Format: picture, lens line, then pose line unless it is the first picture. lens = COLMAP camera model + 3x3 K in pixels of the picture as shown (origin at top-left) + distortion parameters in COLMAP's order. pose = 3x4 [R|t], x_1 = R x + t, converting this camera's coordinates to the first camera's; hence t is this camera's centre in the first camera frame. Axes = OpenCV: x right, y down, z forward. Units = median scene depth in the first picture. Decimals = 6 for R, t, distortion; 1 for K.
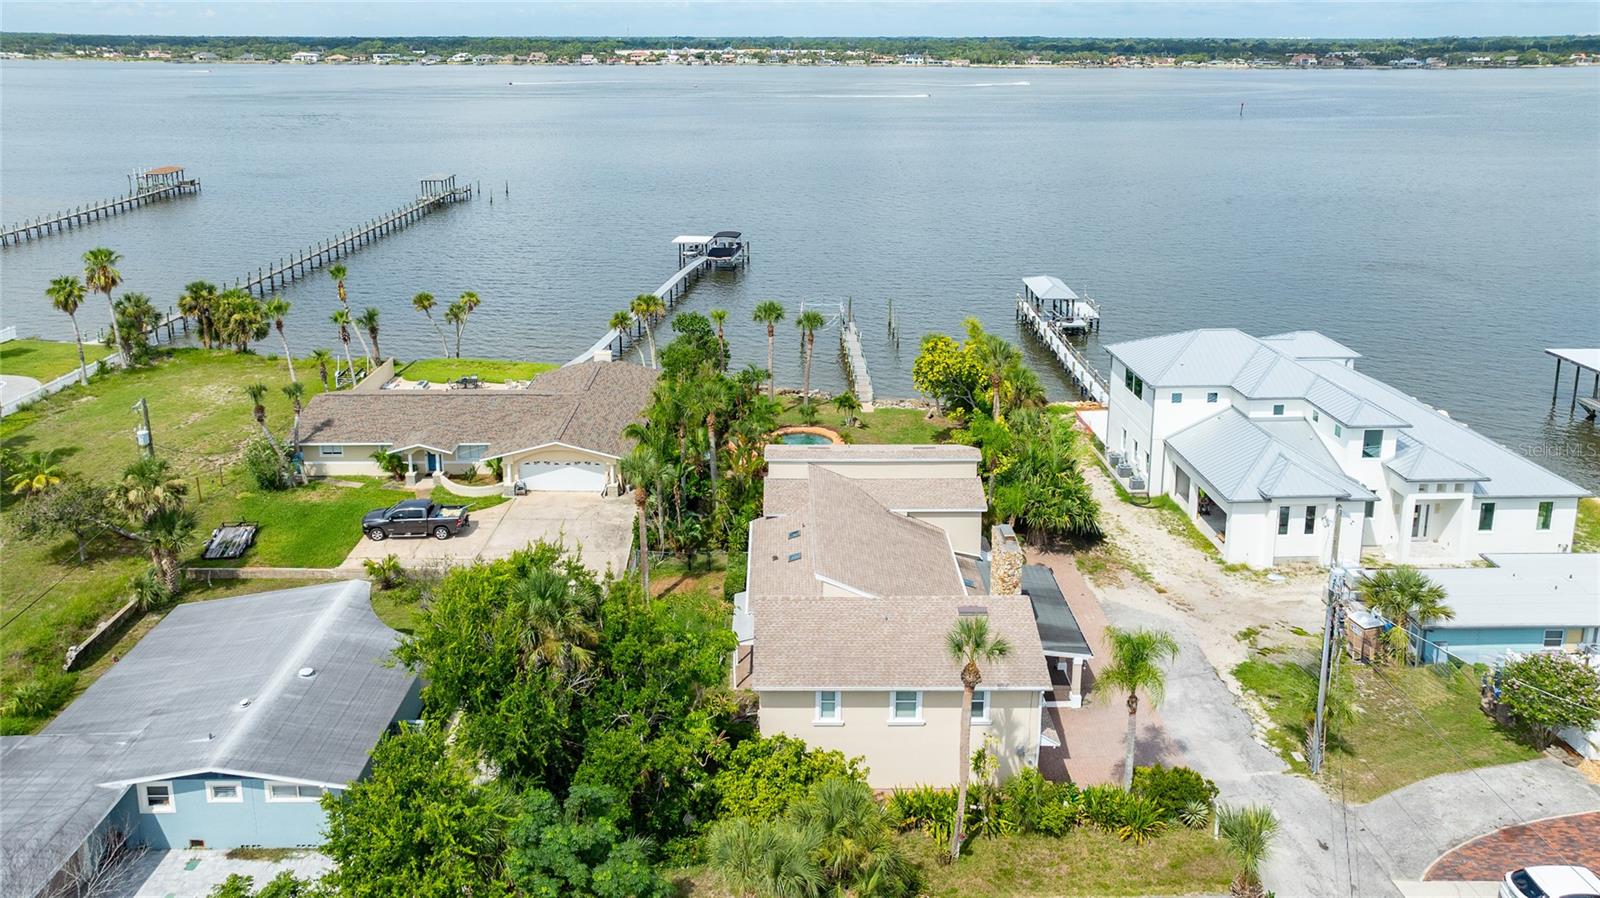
lens RADIAL K [[1126.5, 0, 800.0], [0, 1126.5, 449.0], [0, 0, 1]] dist [-0.005680, -0.000901]
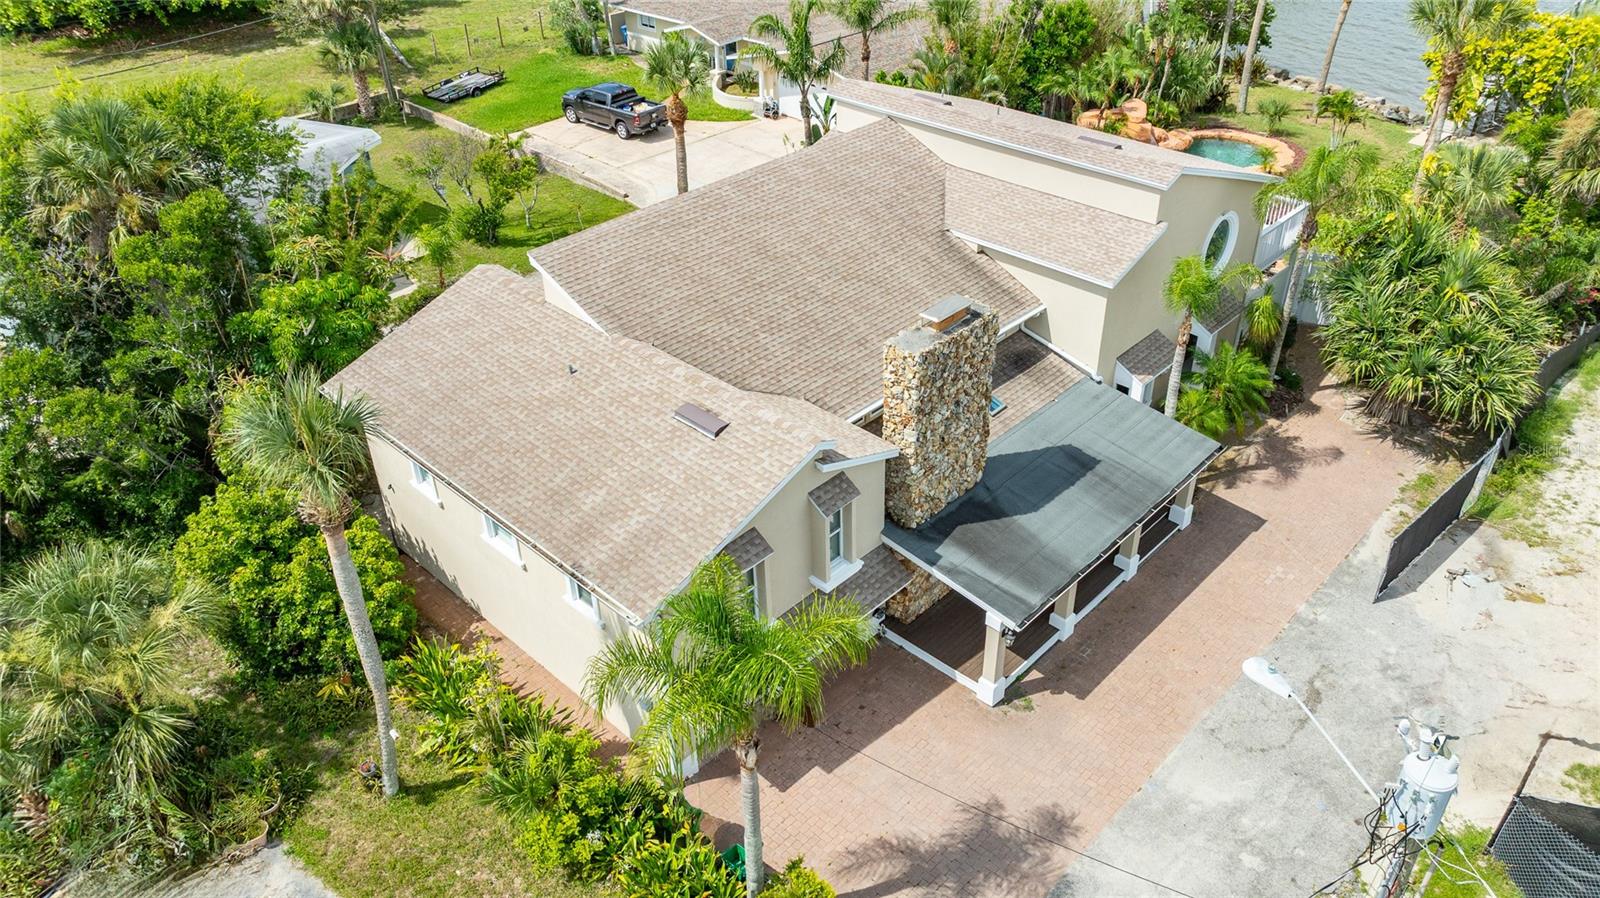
lens RADIAL K [[1126.5, 0, 800.0], [0, 1126.5, 449.0], [0, 0, 1]] dist [-0.005680, -0.000901]
pose [[0.714760, 0.385621, -0.583450, 0.336338], [-0.224394, 0.916594, 0.330911, -0.012204], [0.662394, -0.105600, 0.741676, 0.460247]]
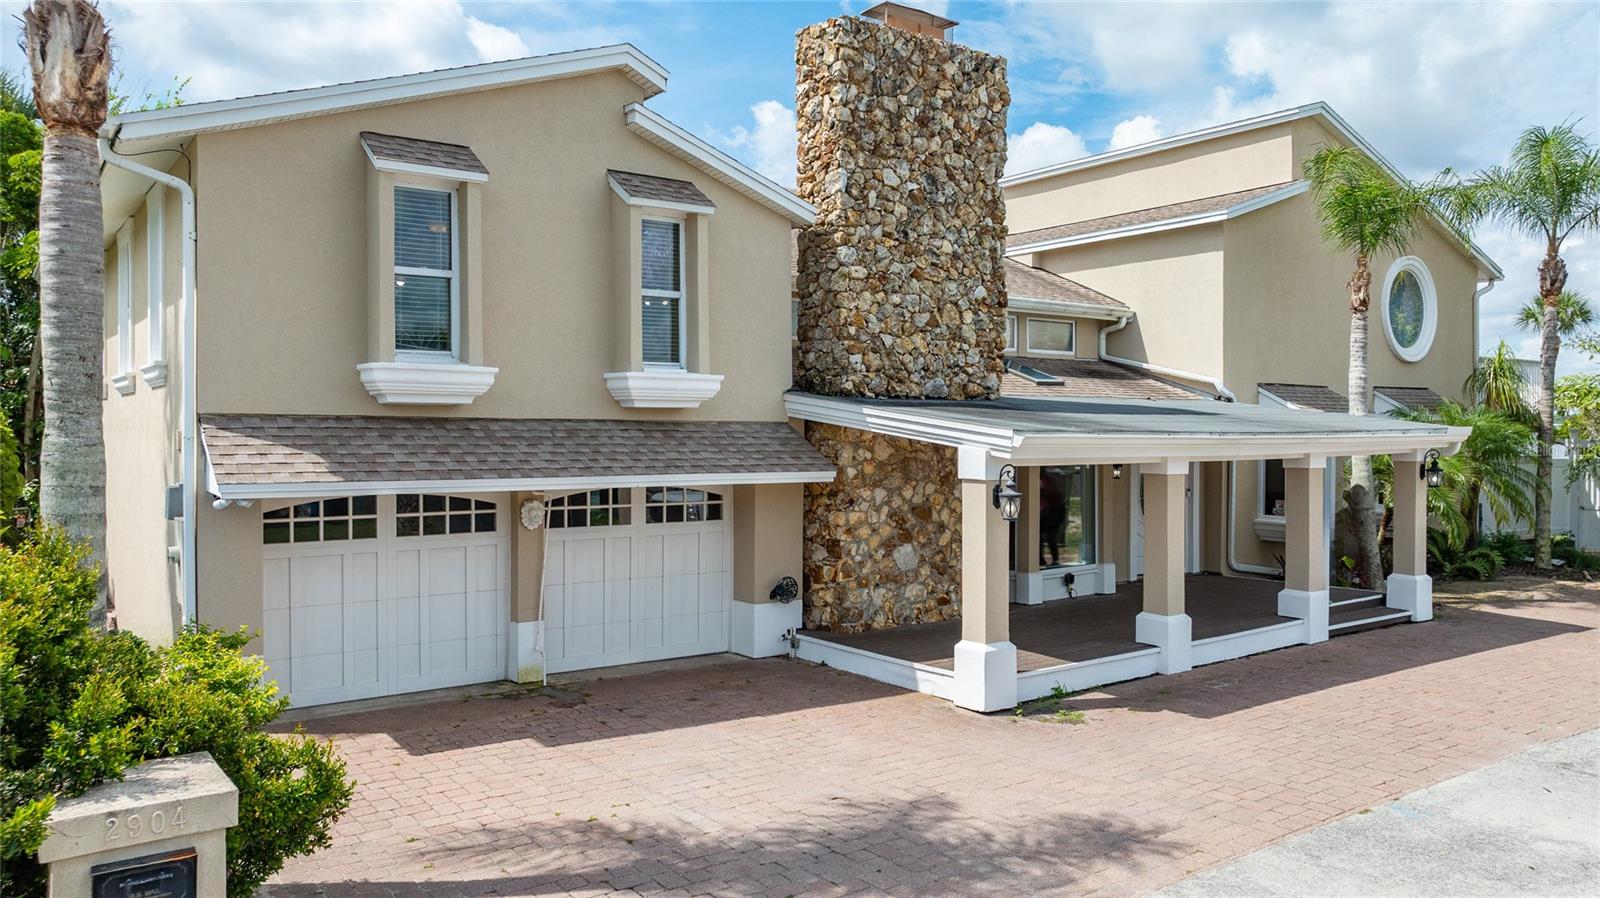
lens RADIAL K [[1126.5, 0, 800.0], [0, 1126.5, 449.0], [0, 0, 1]] dist [-0.005680, -0.000901]
pose [[0.583142, 0.025163, -0.811980, 0.310179], [-0.281196, 0.943984, -0.172694, 0.179210], [0.762151, 0.329031, 0.557553, 0.652825]]
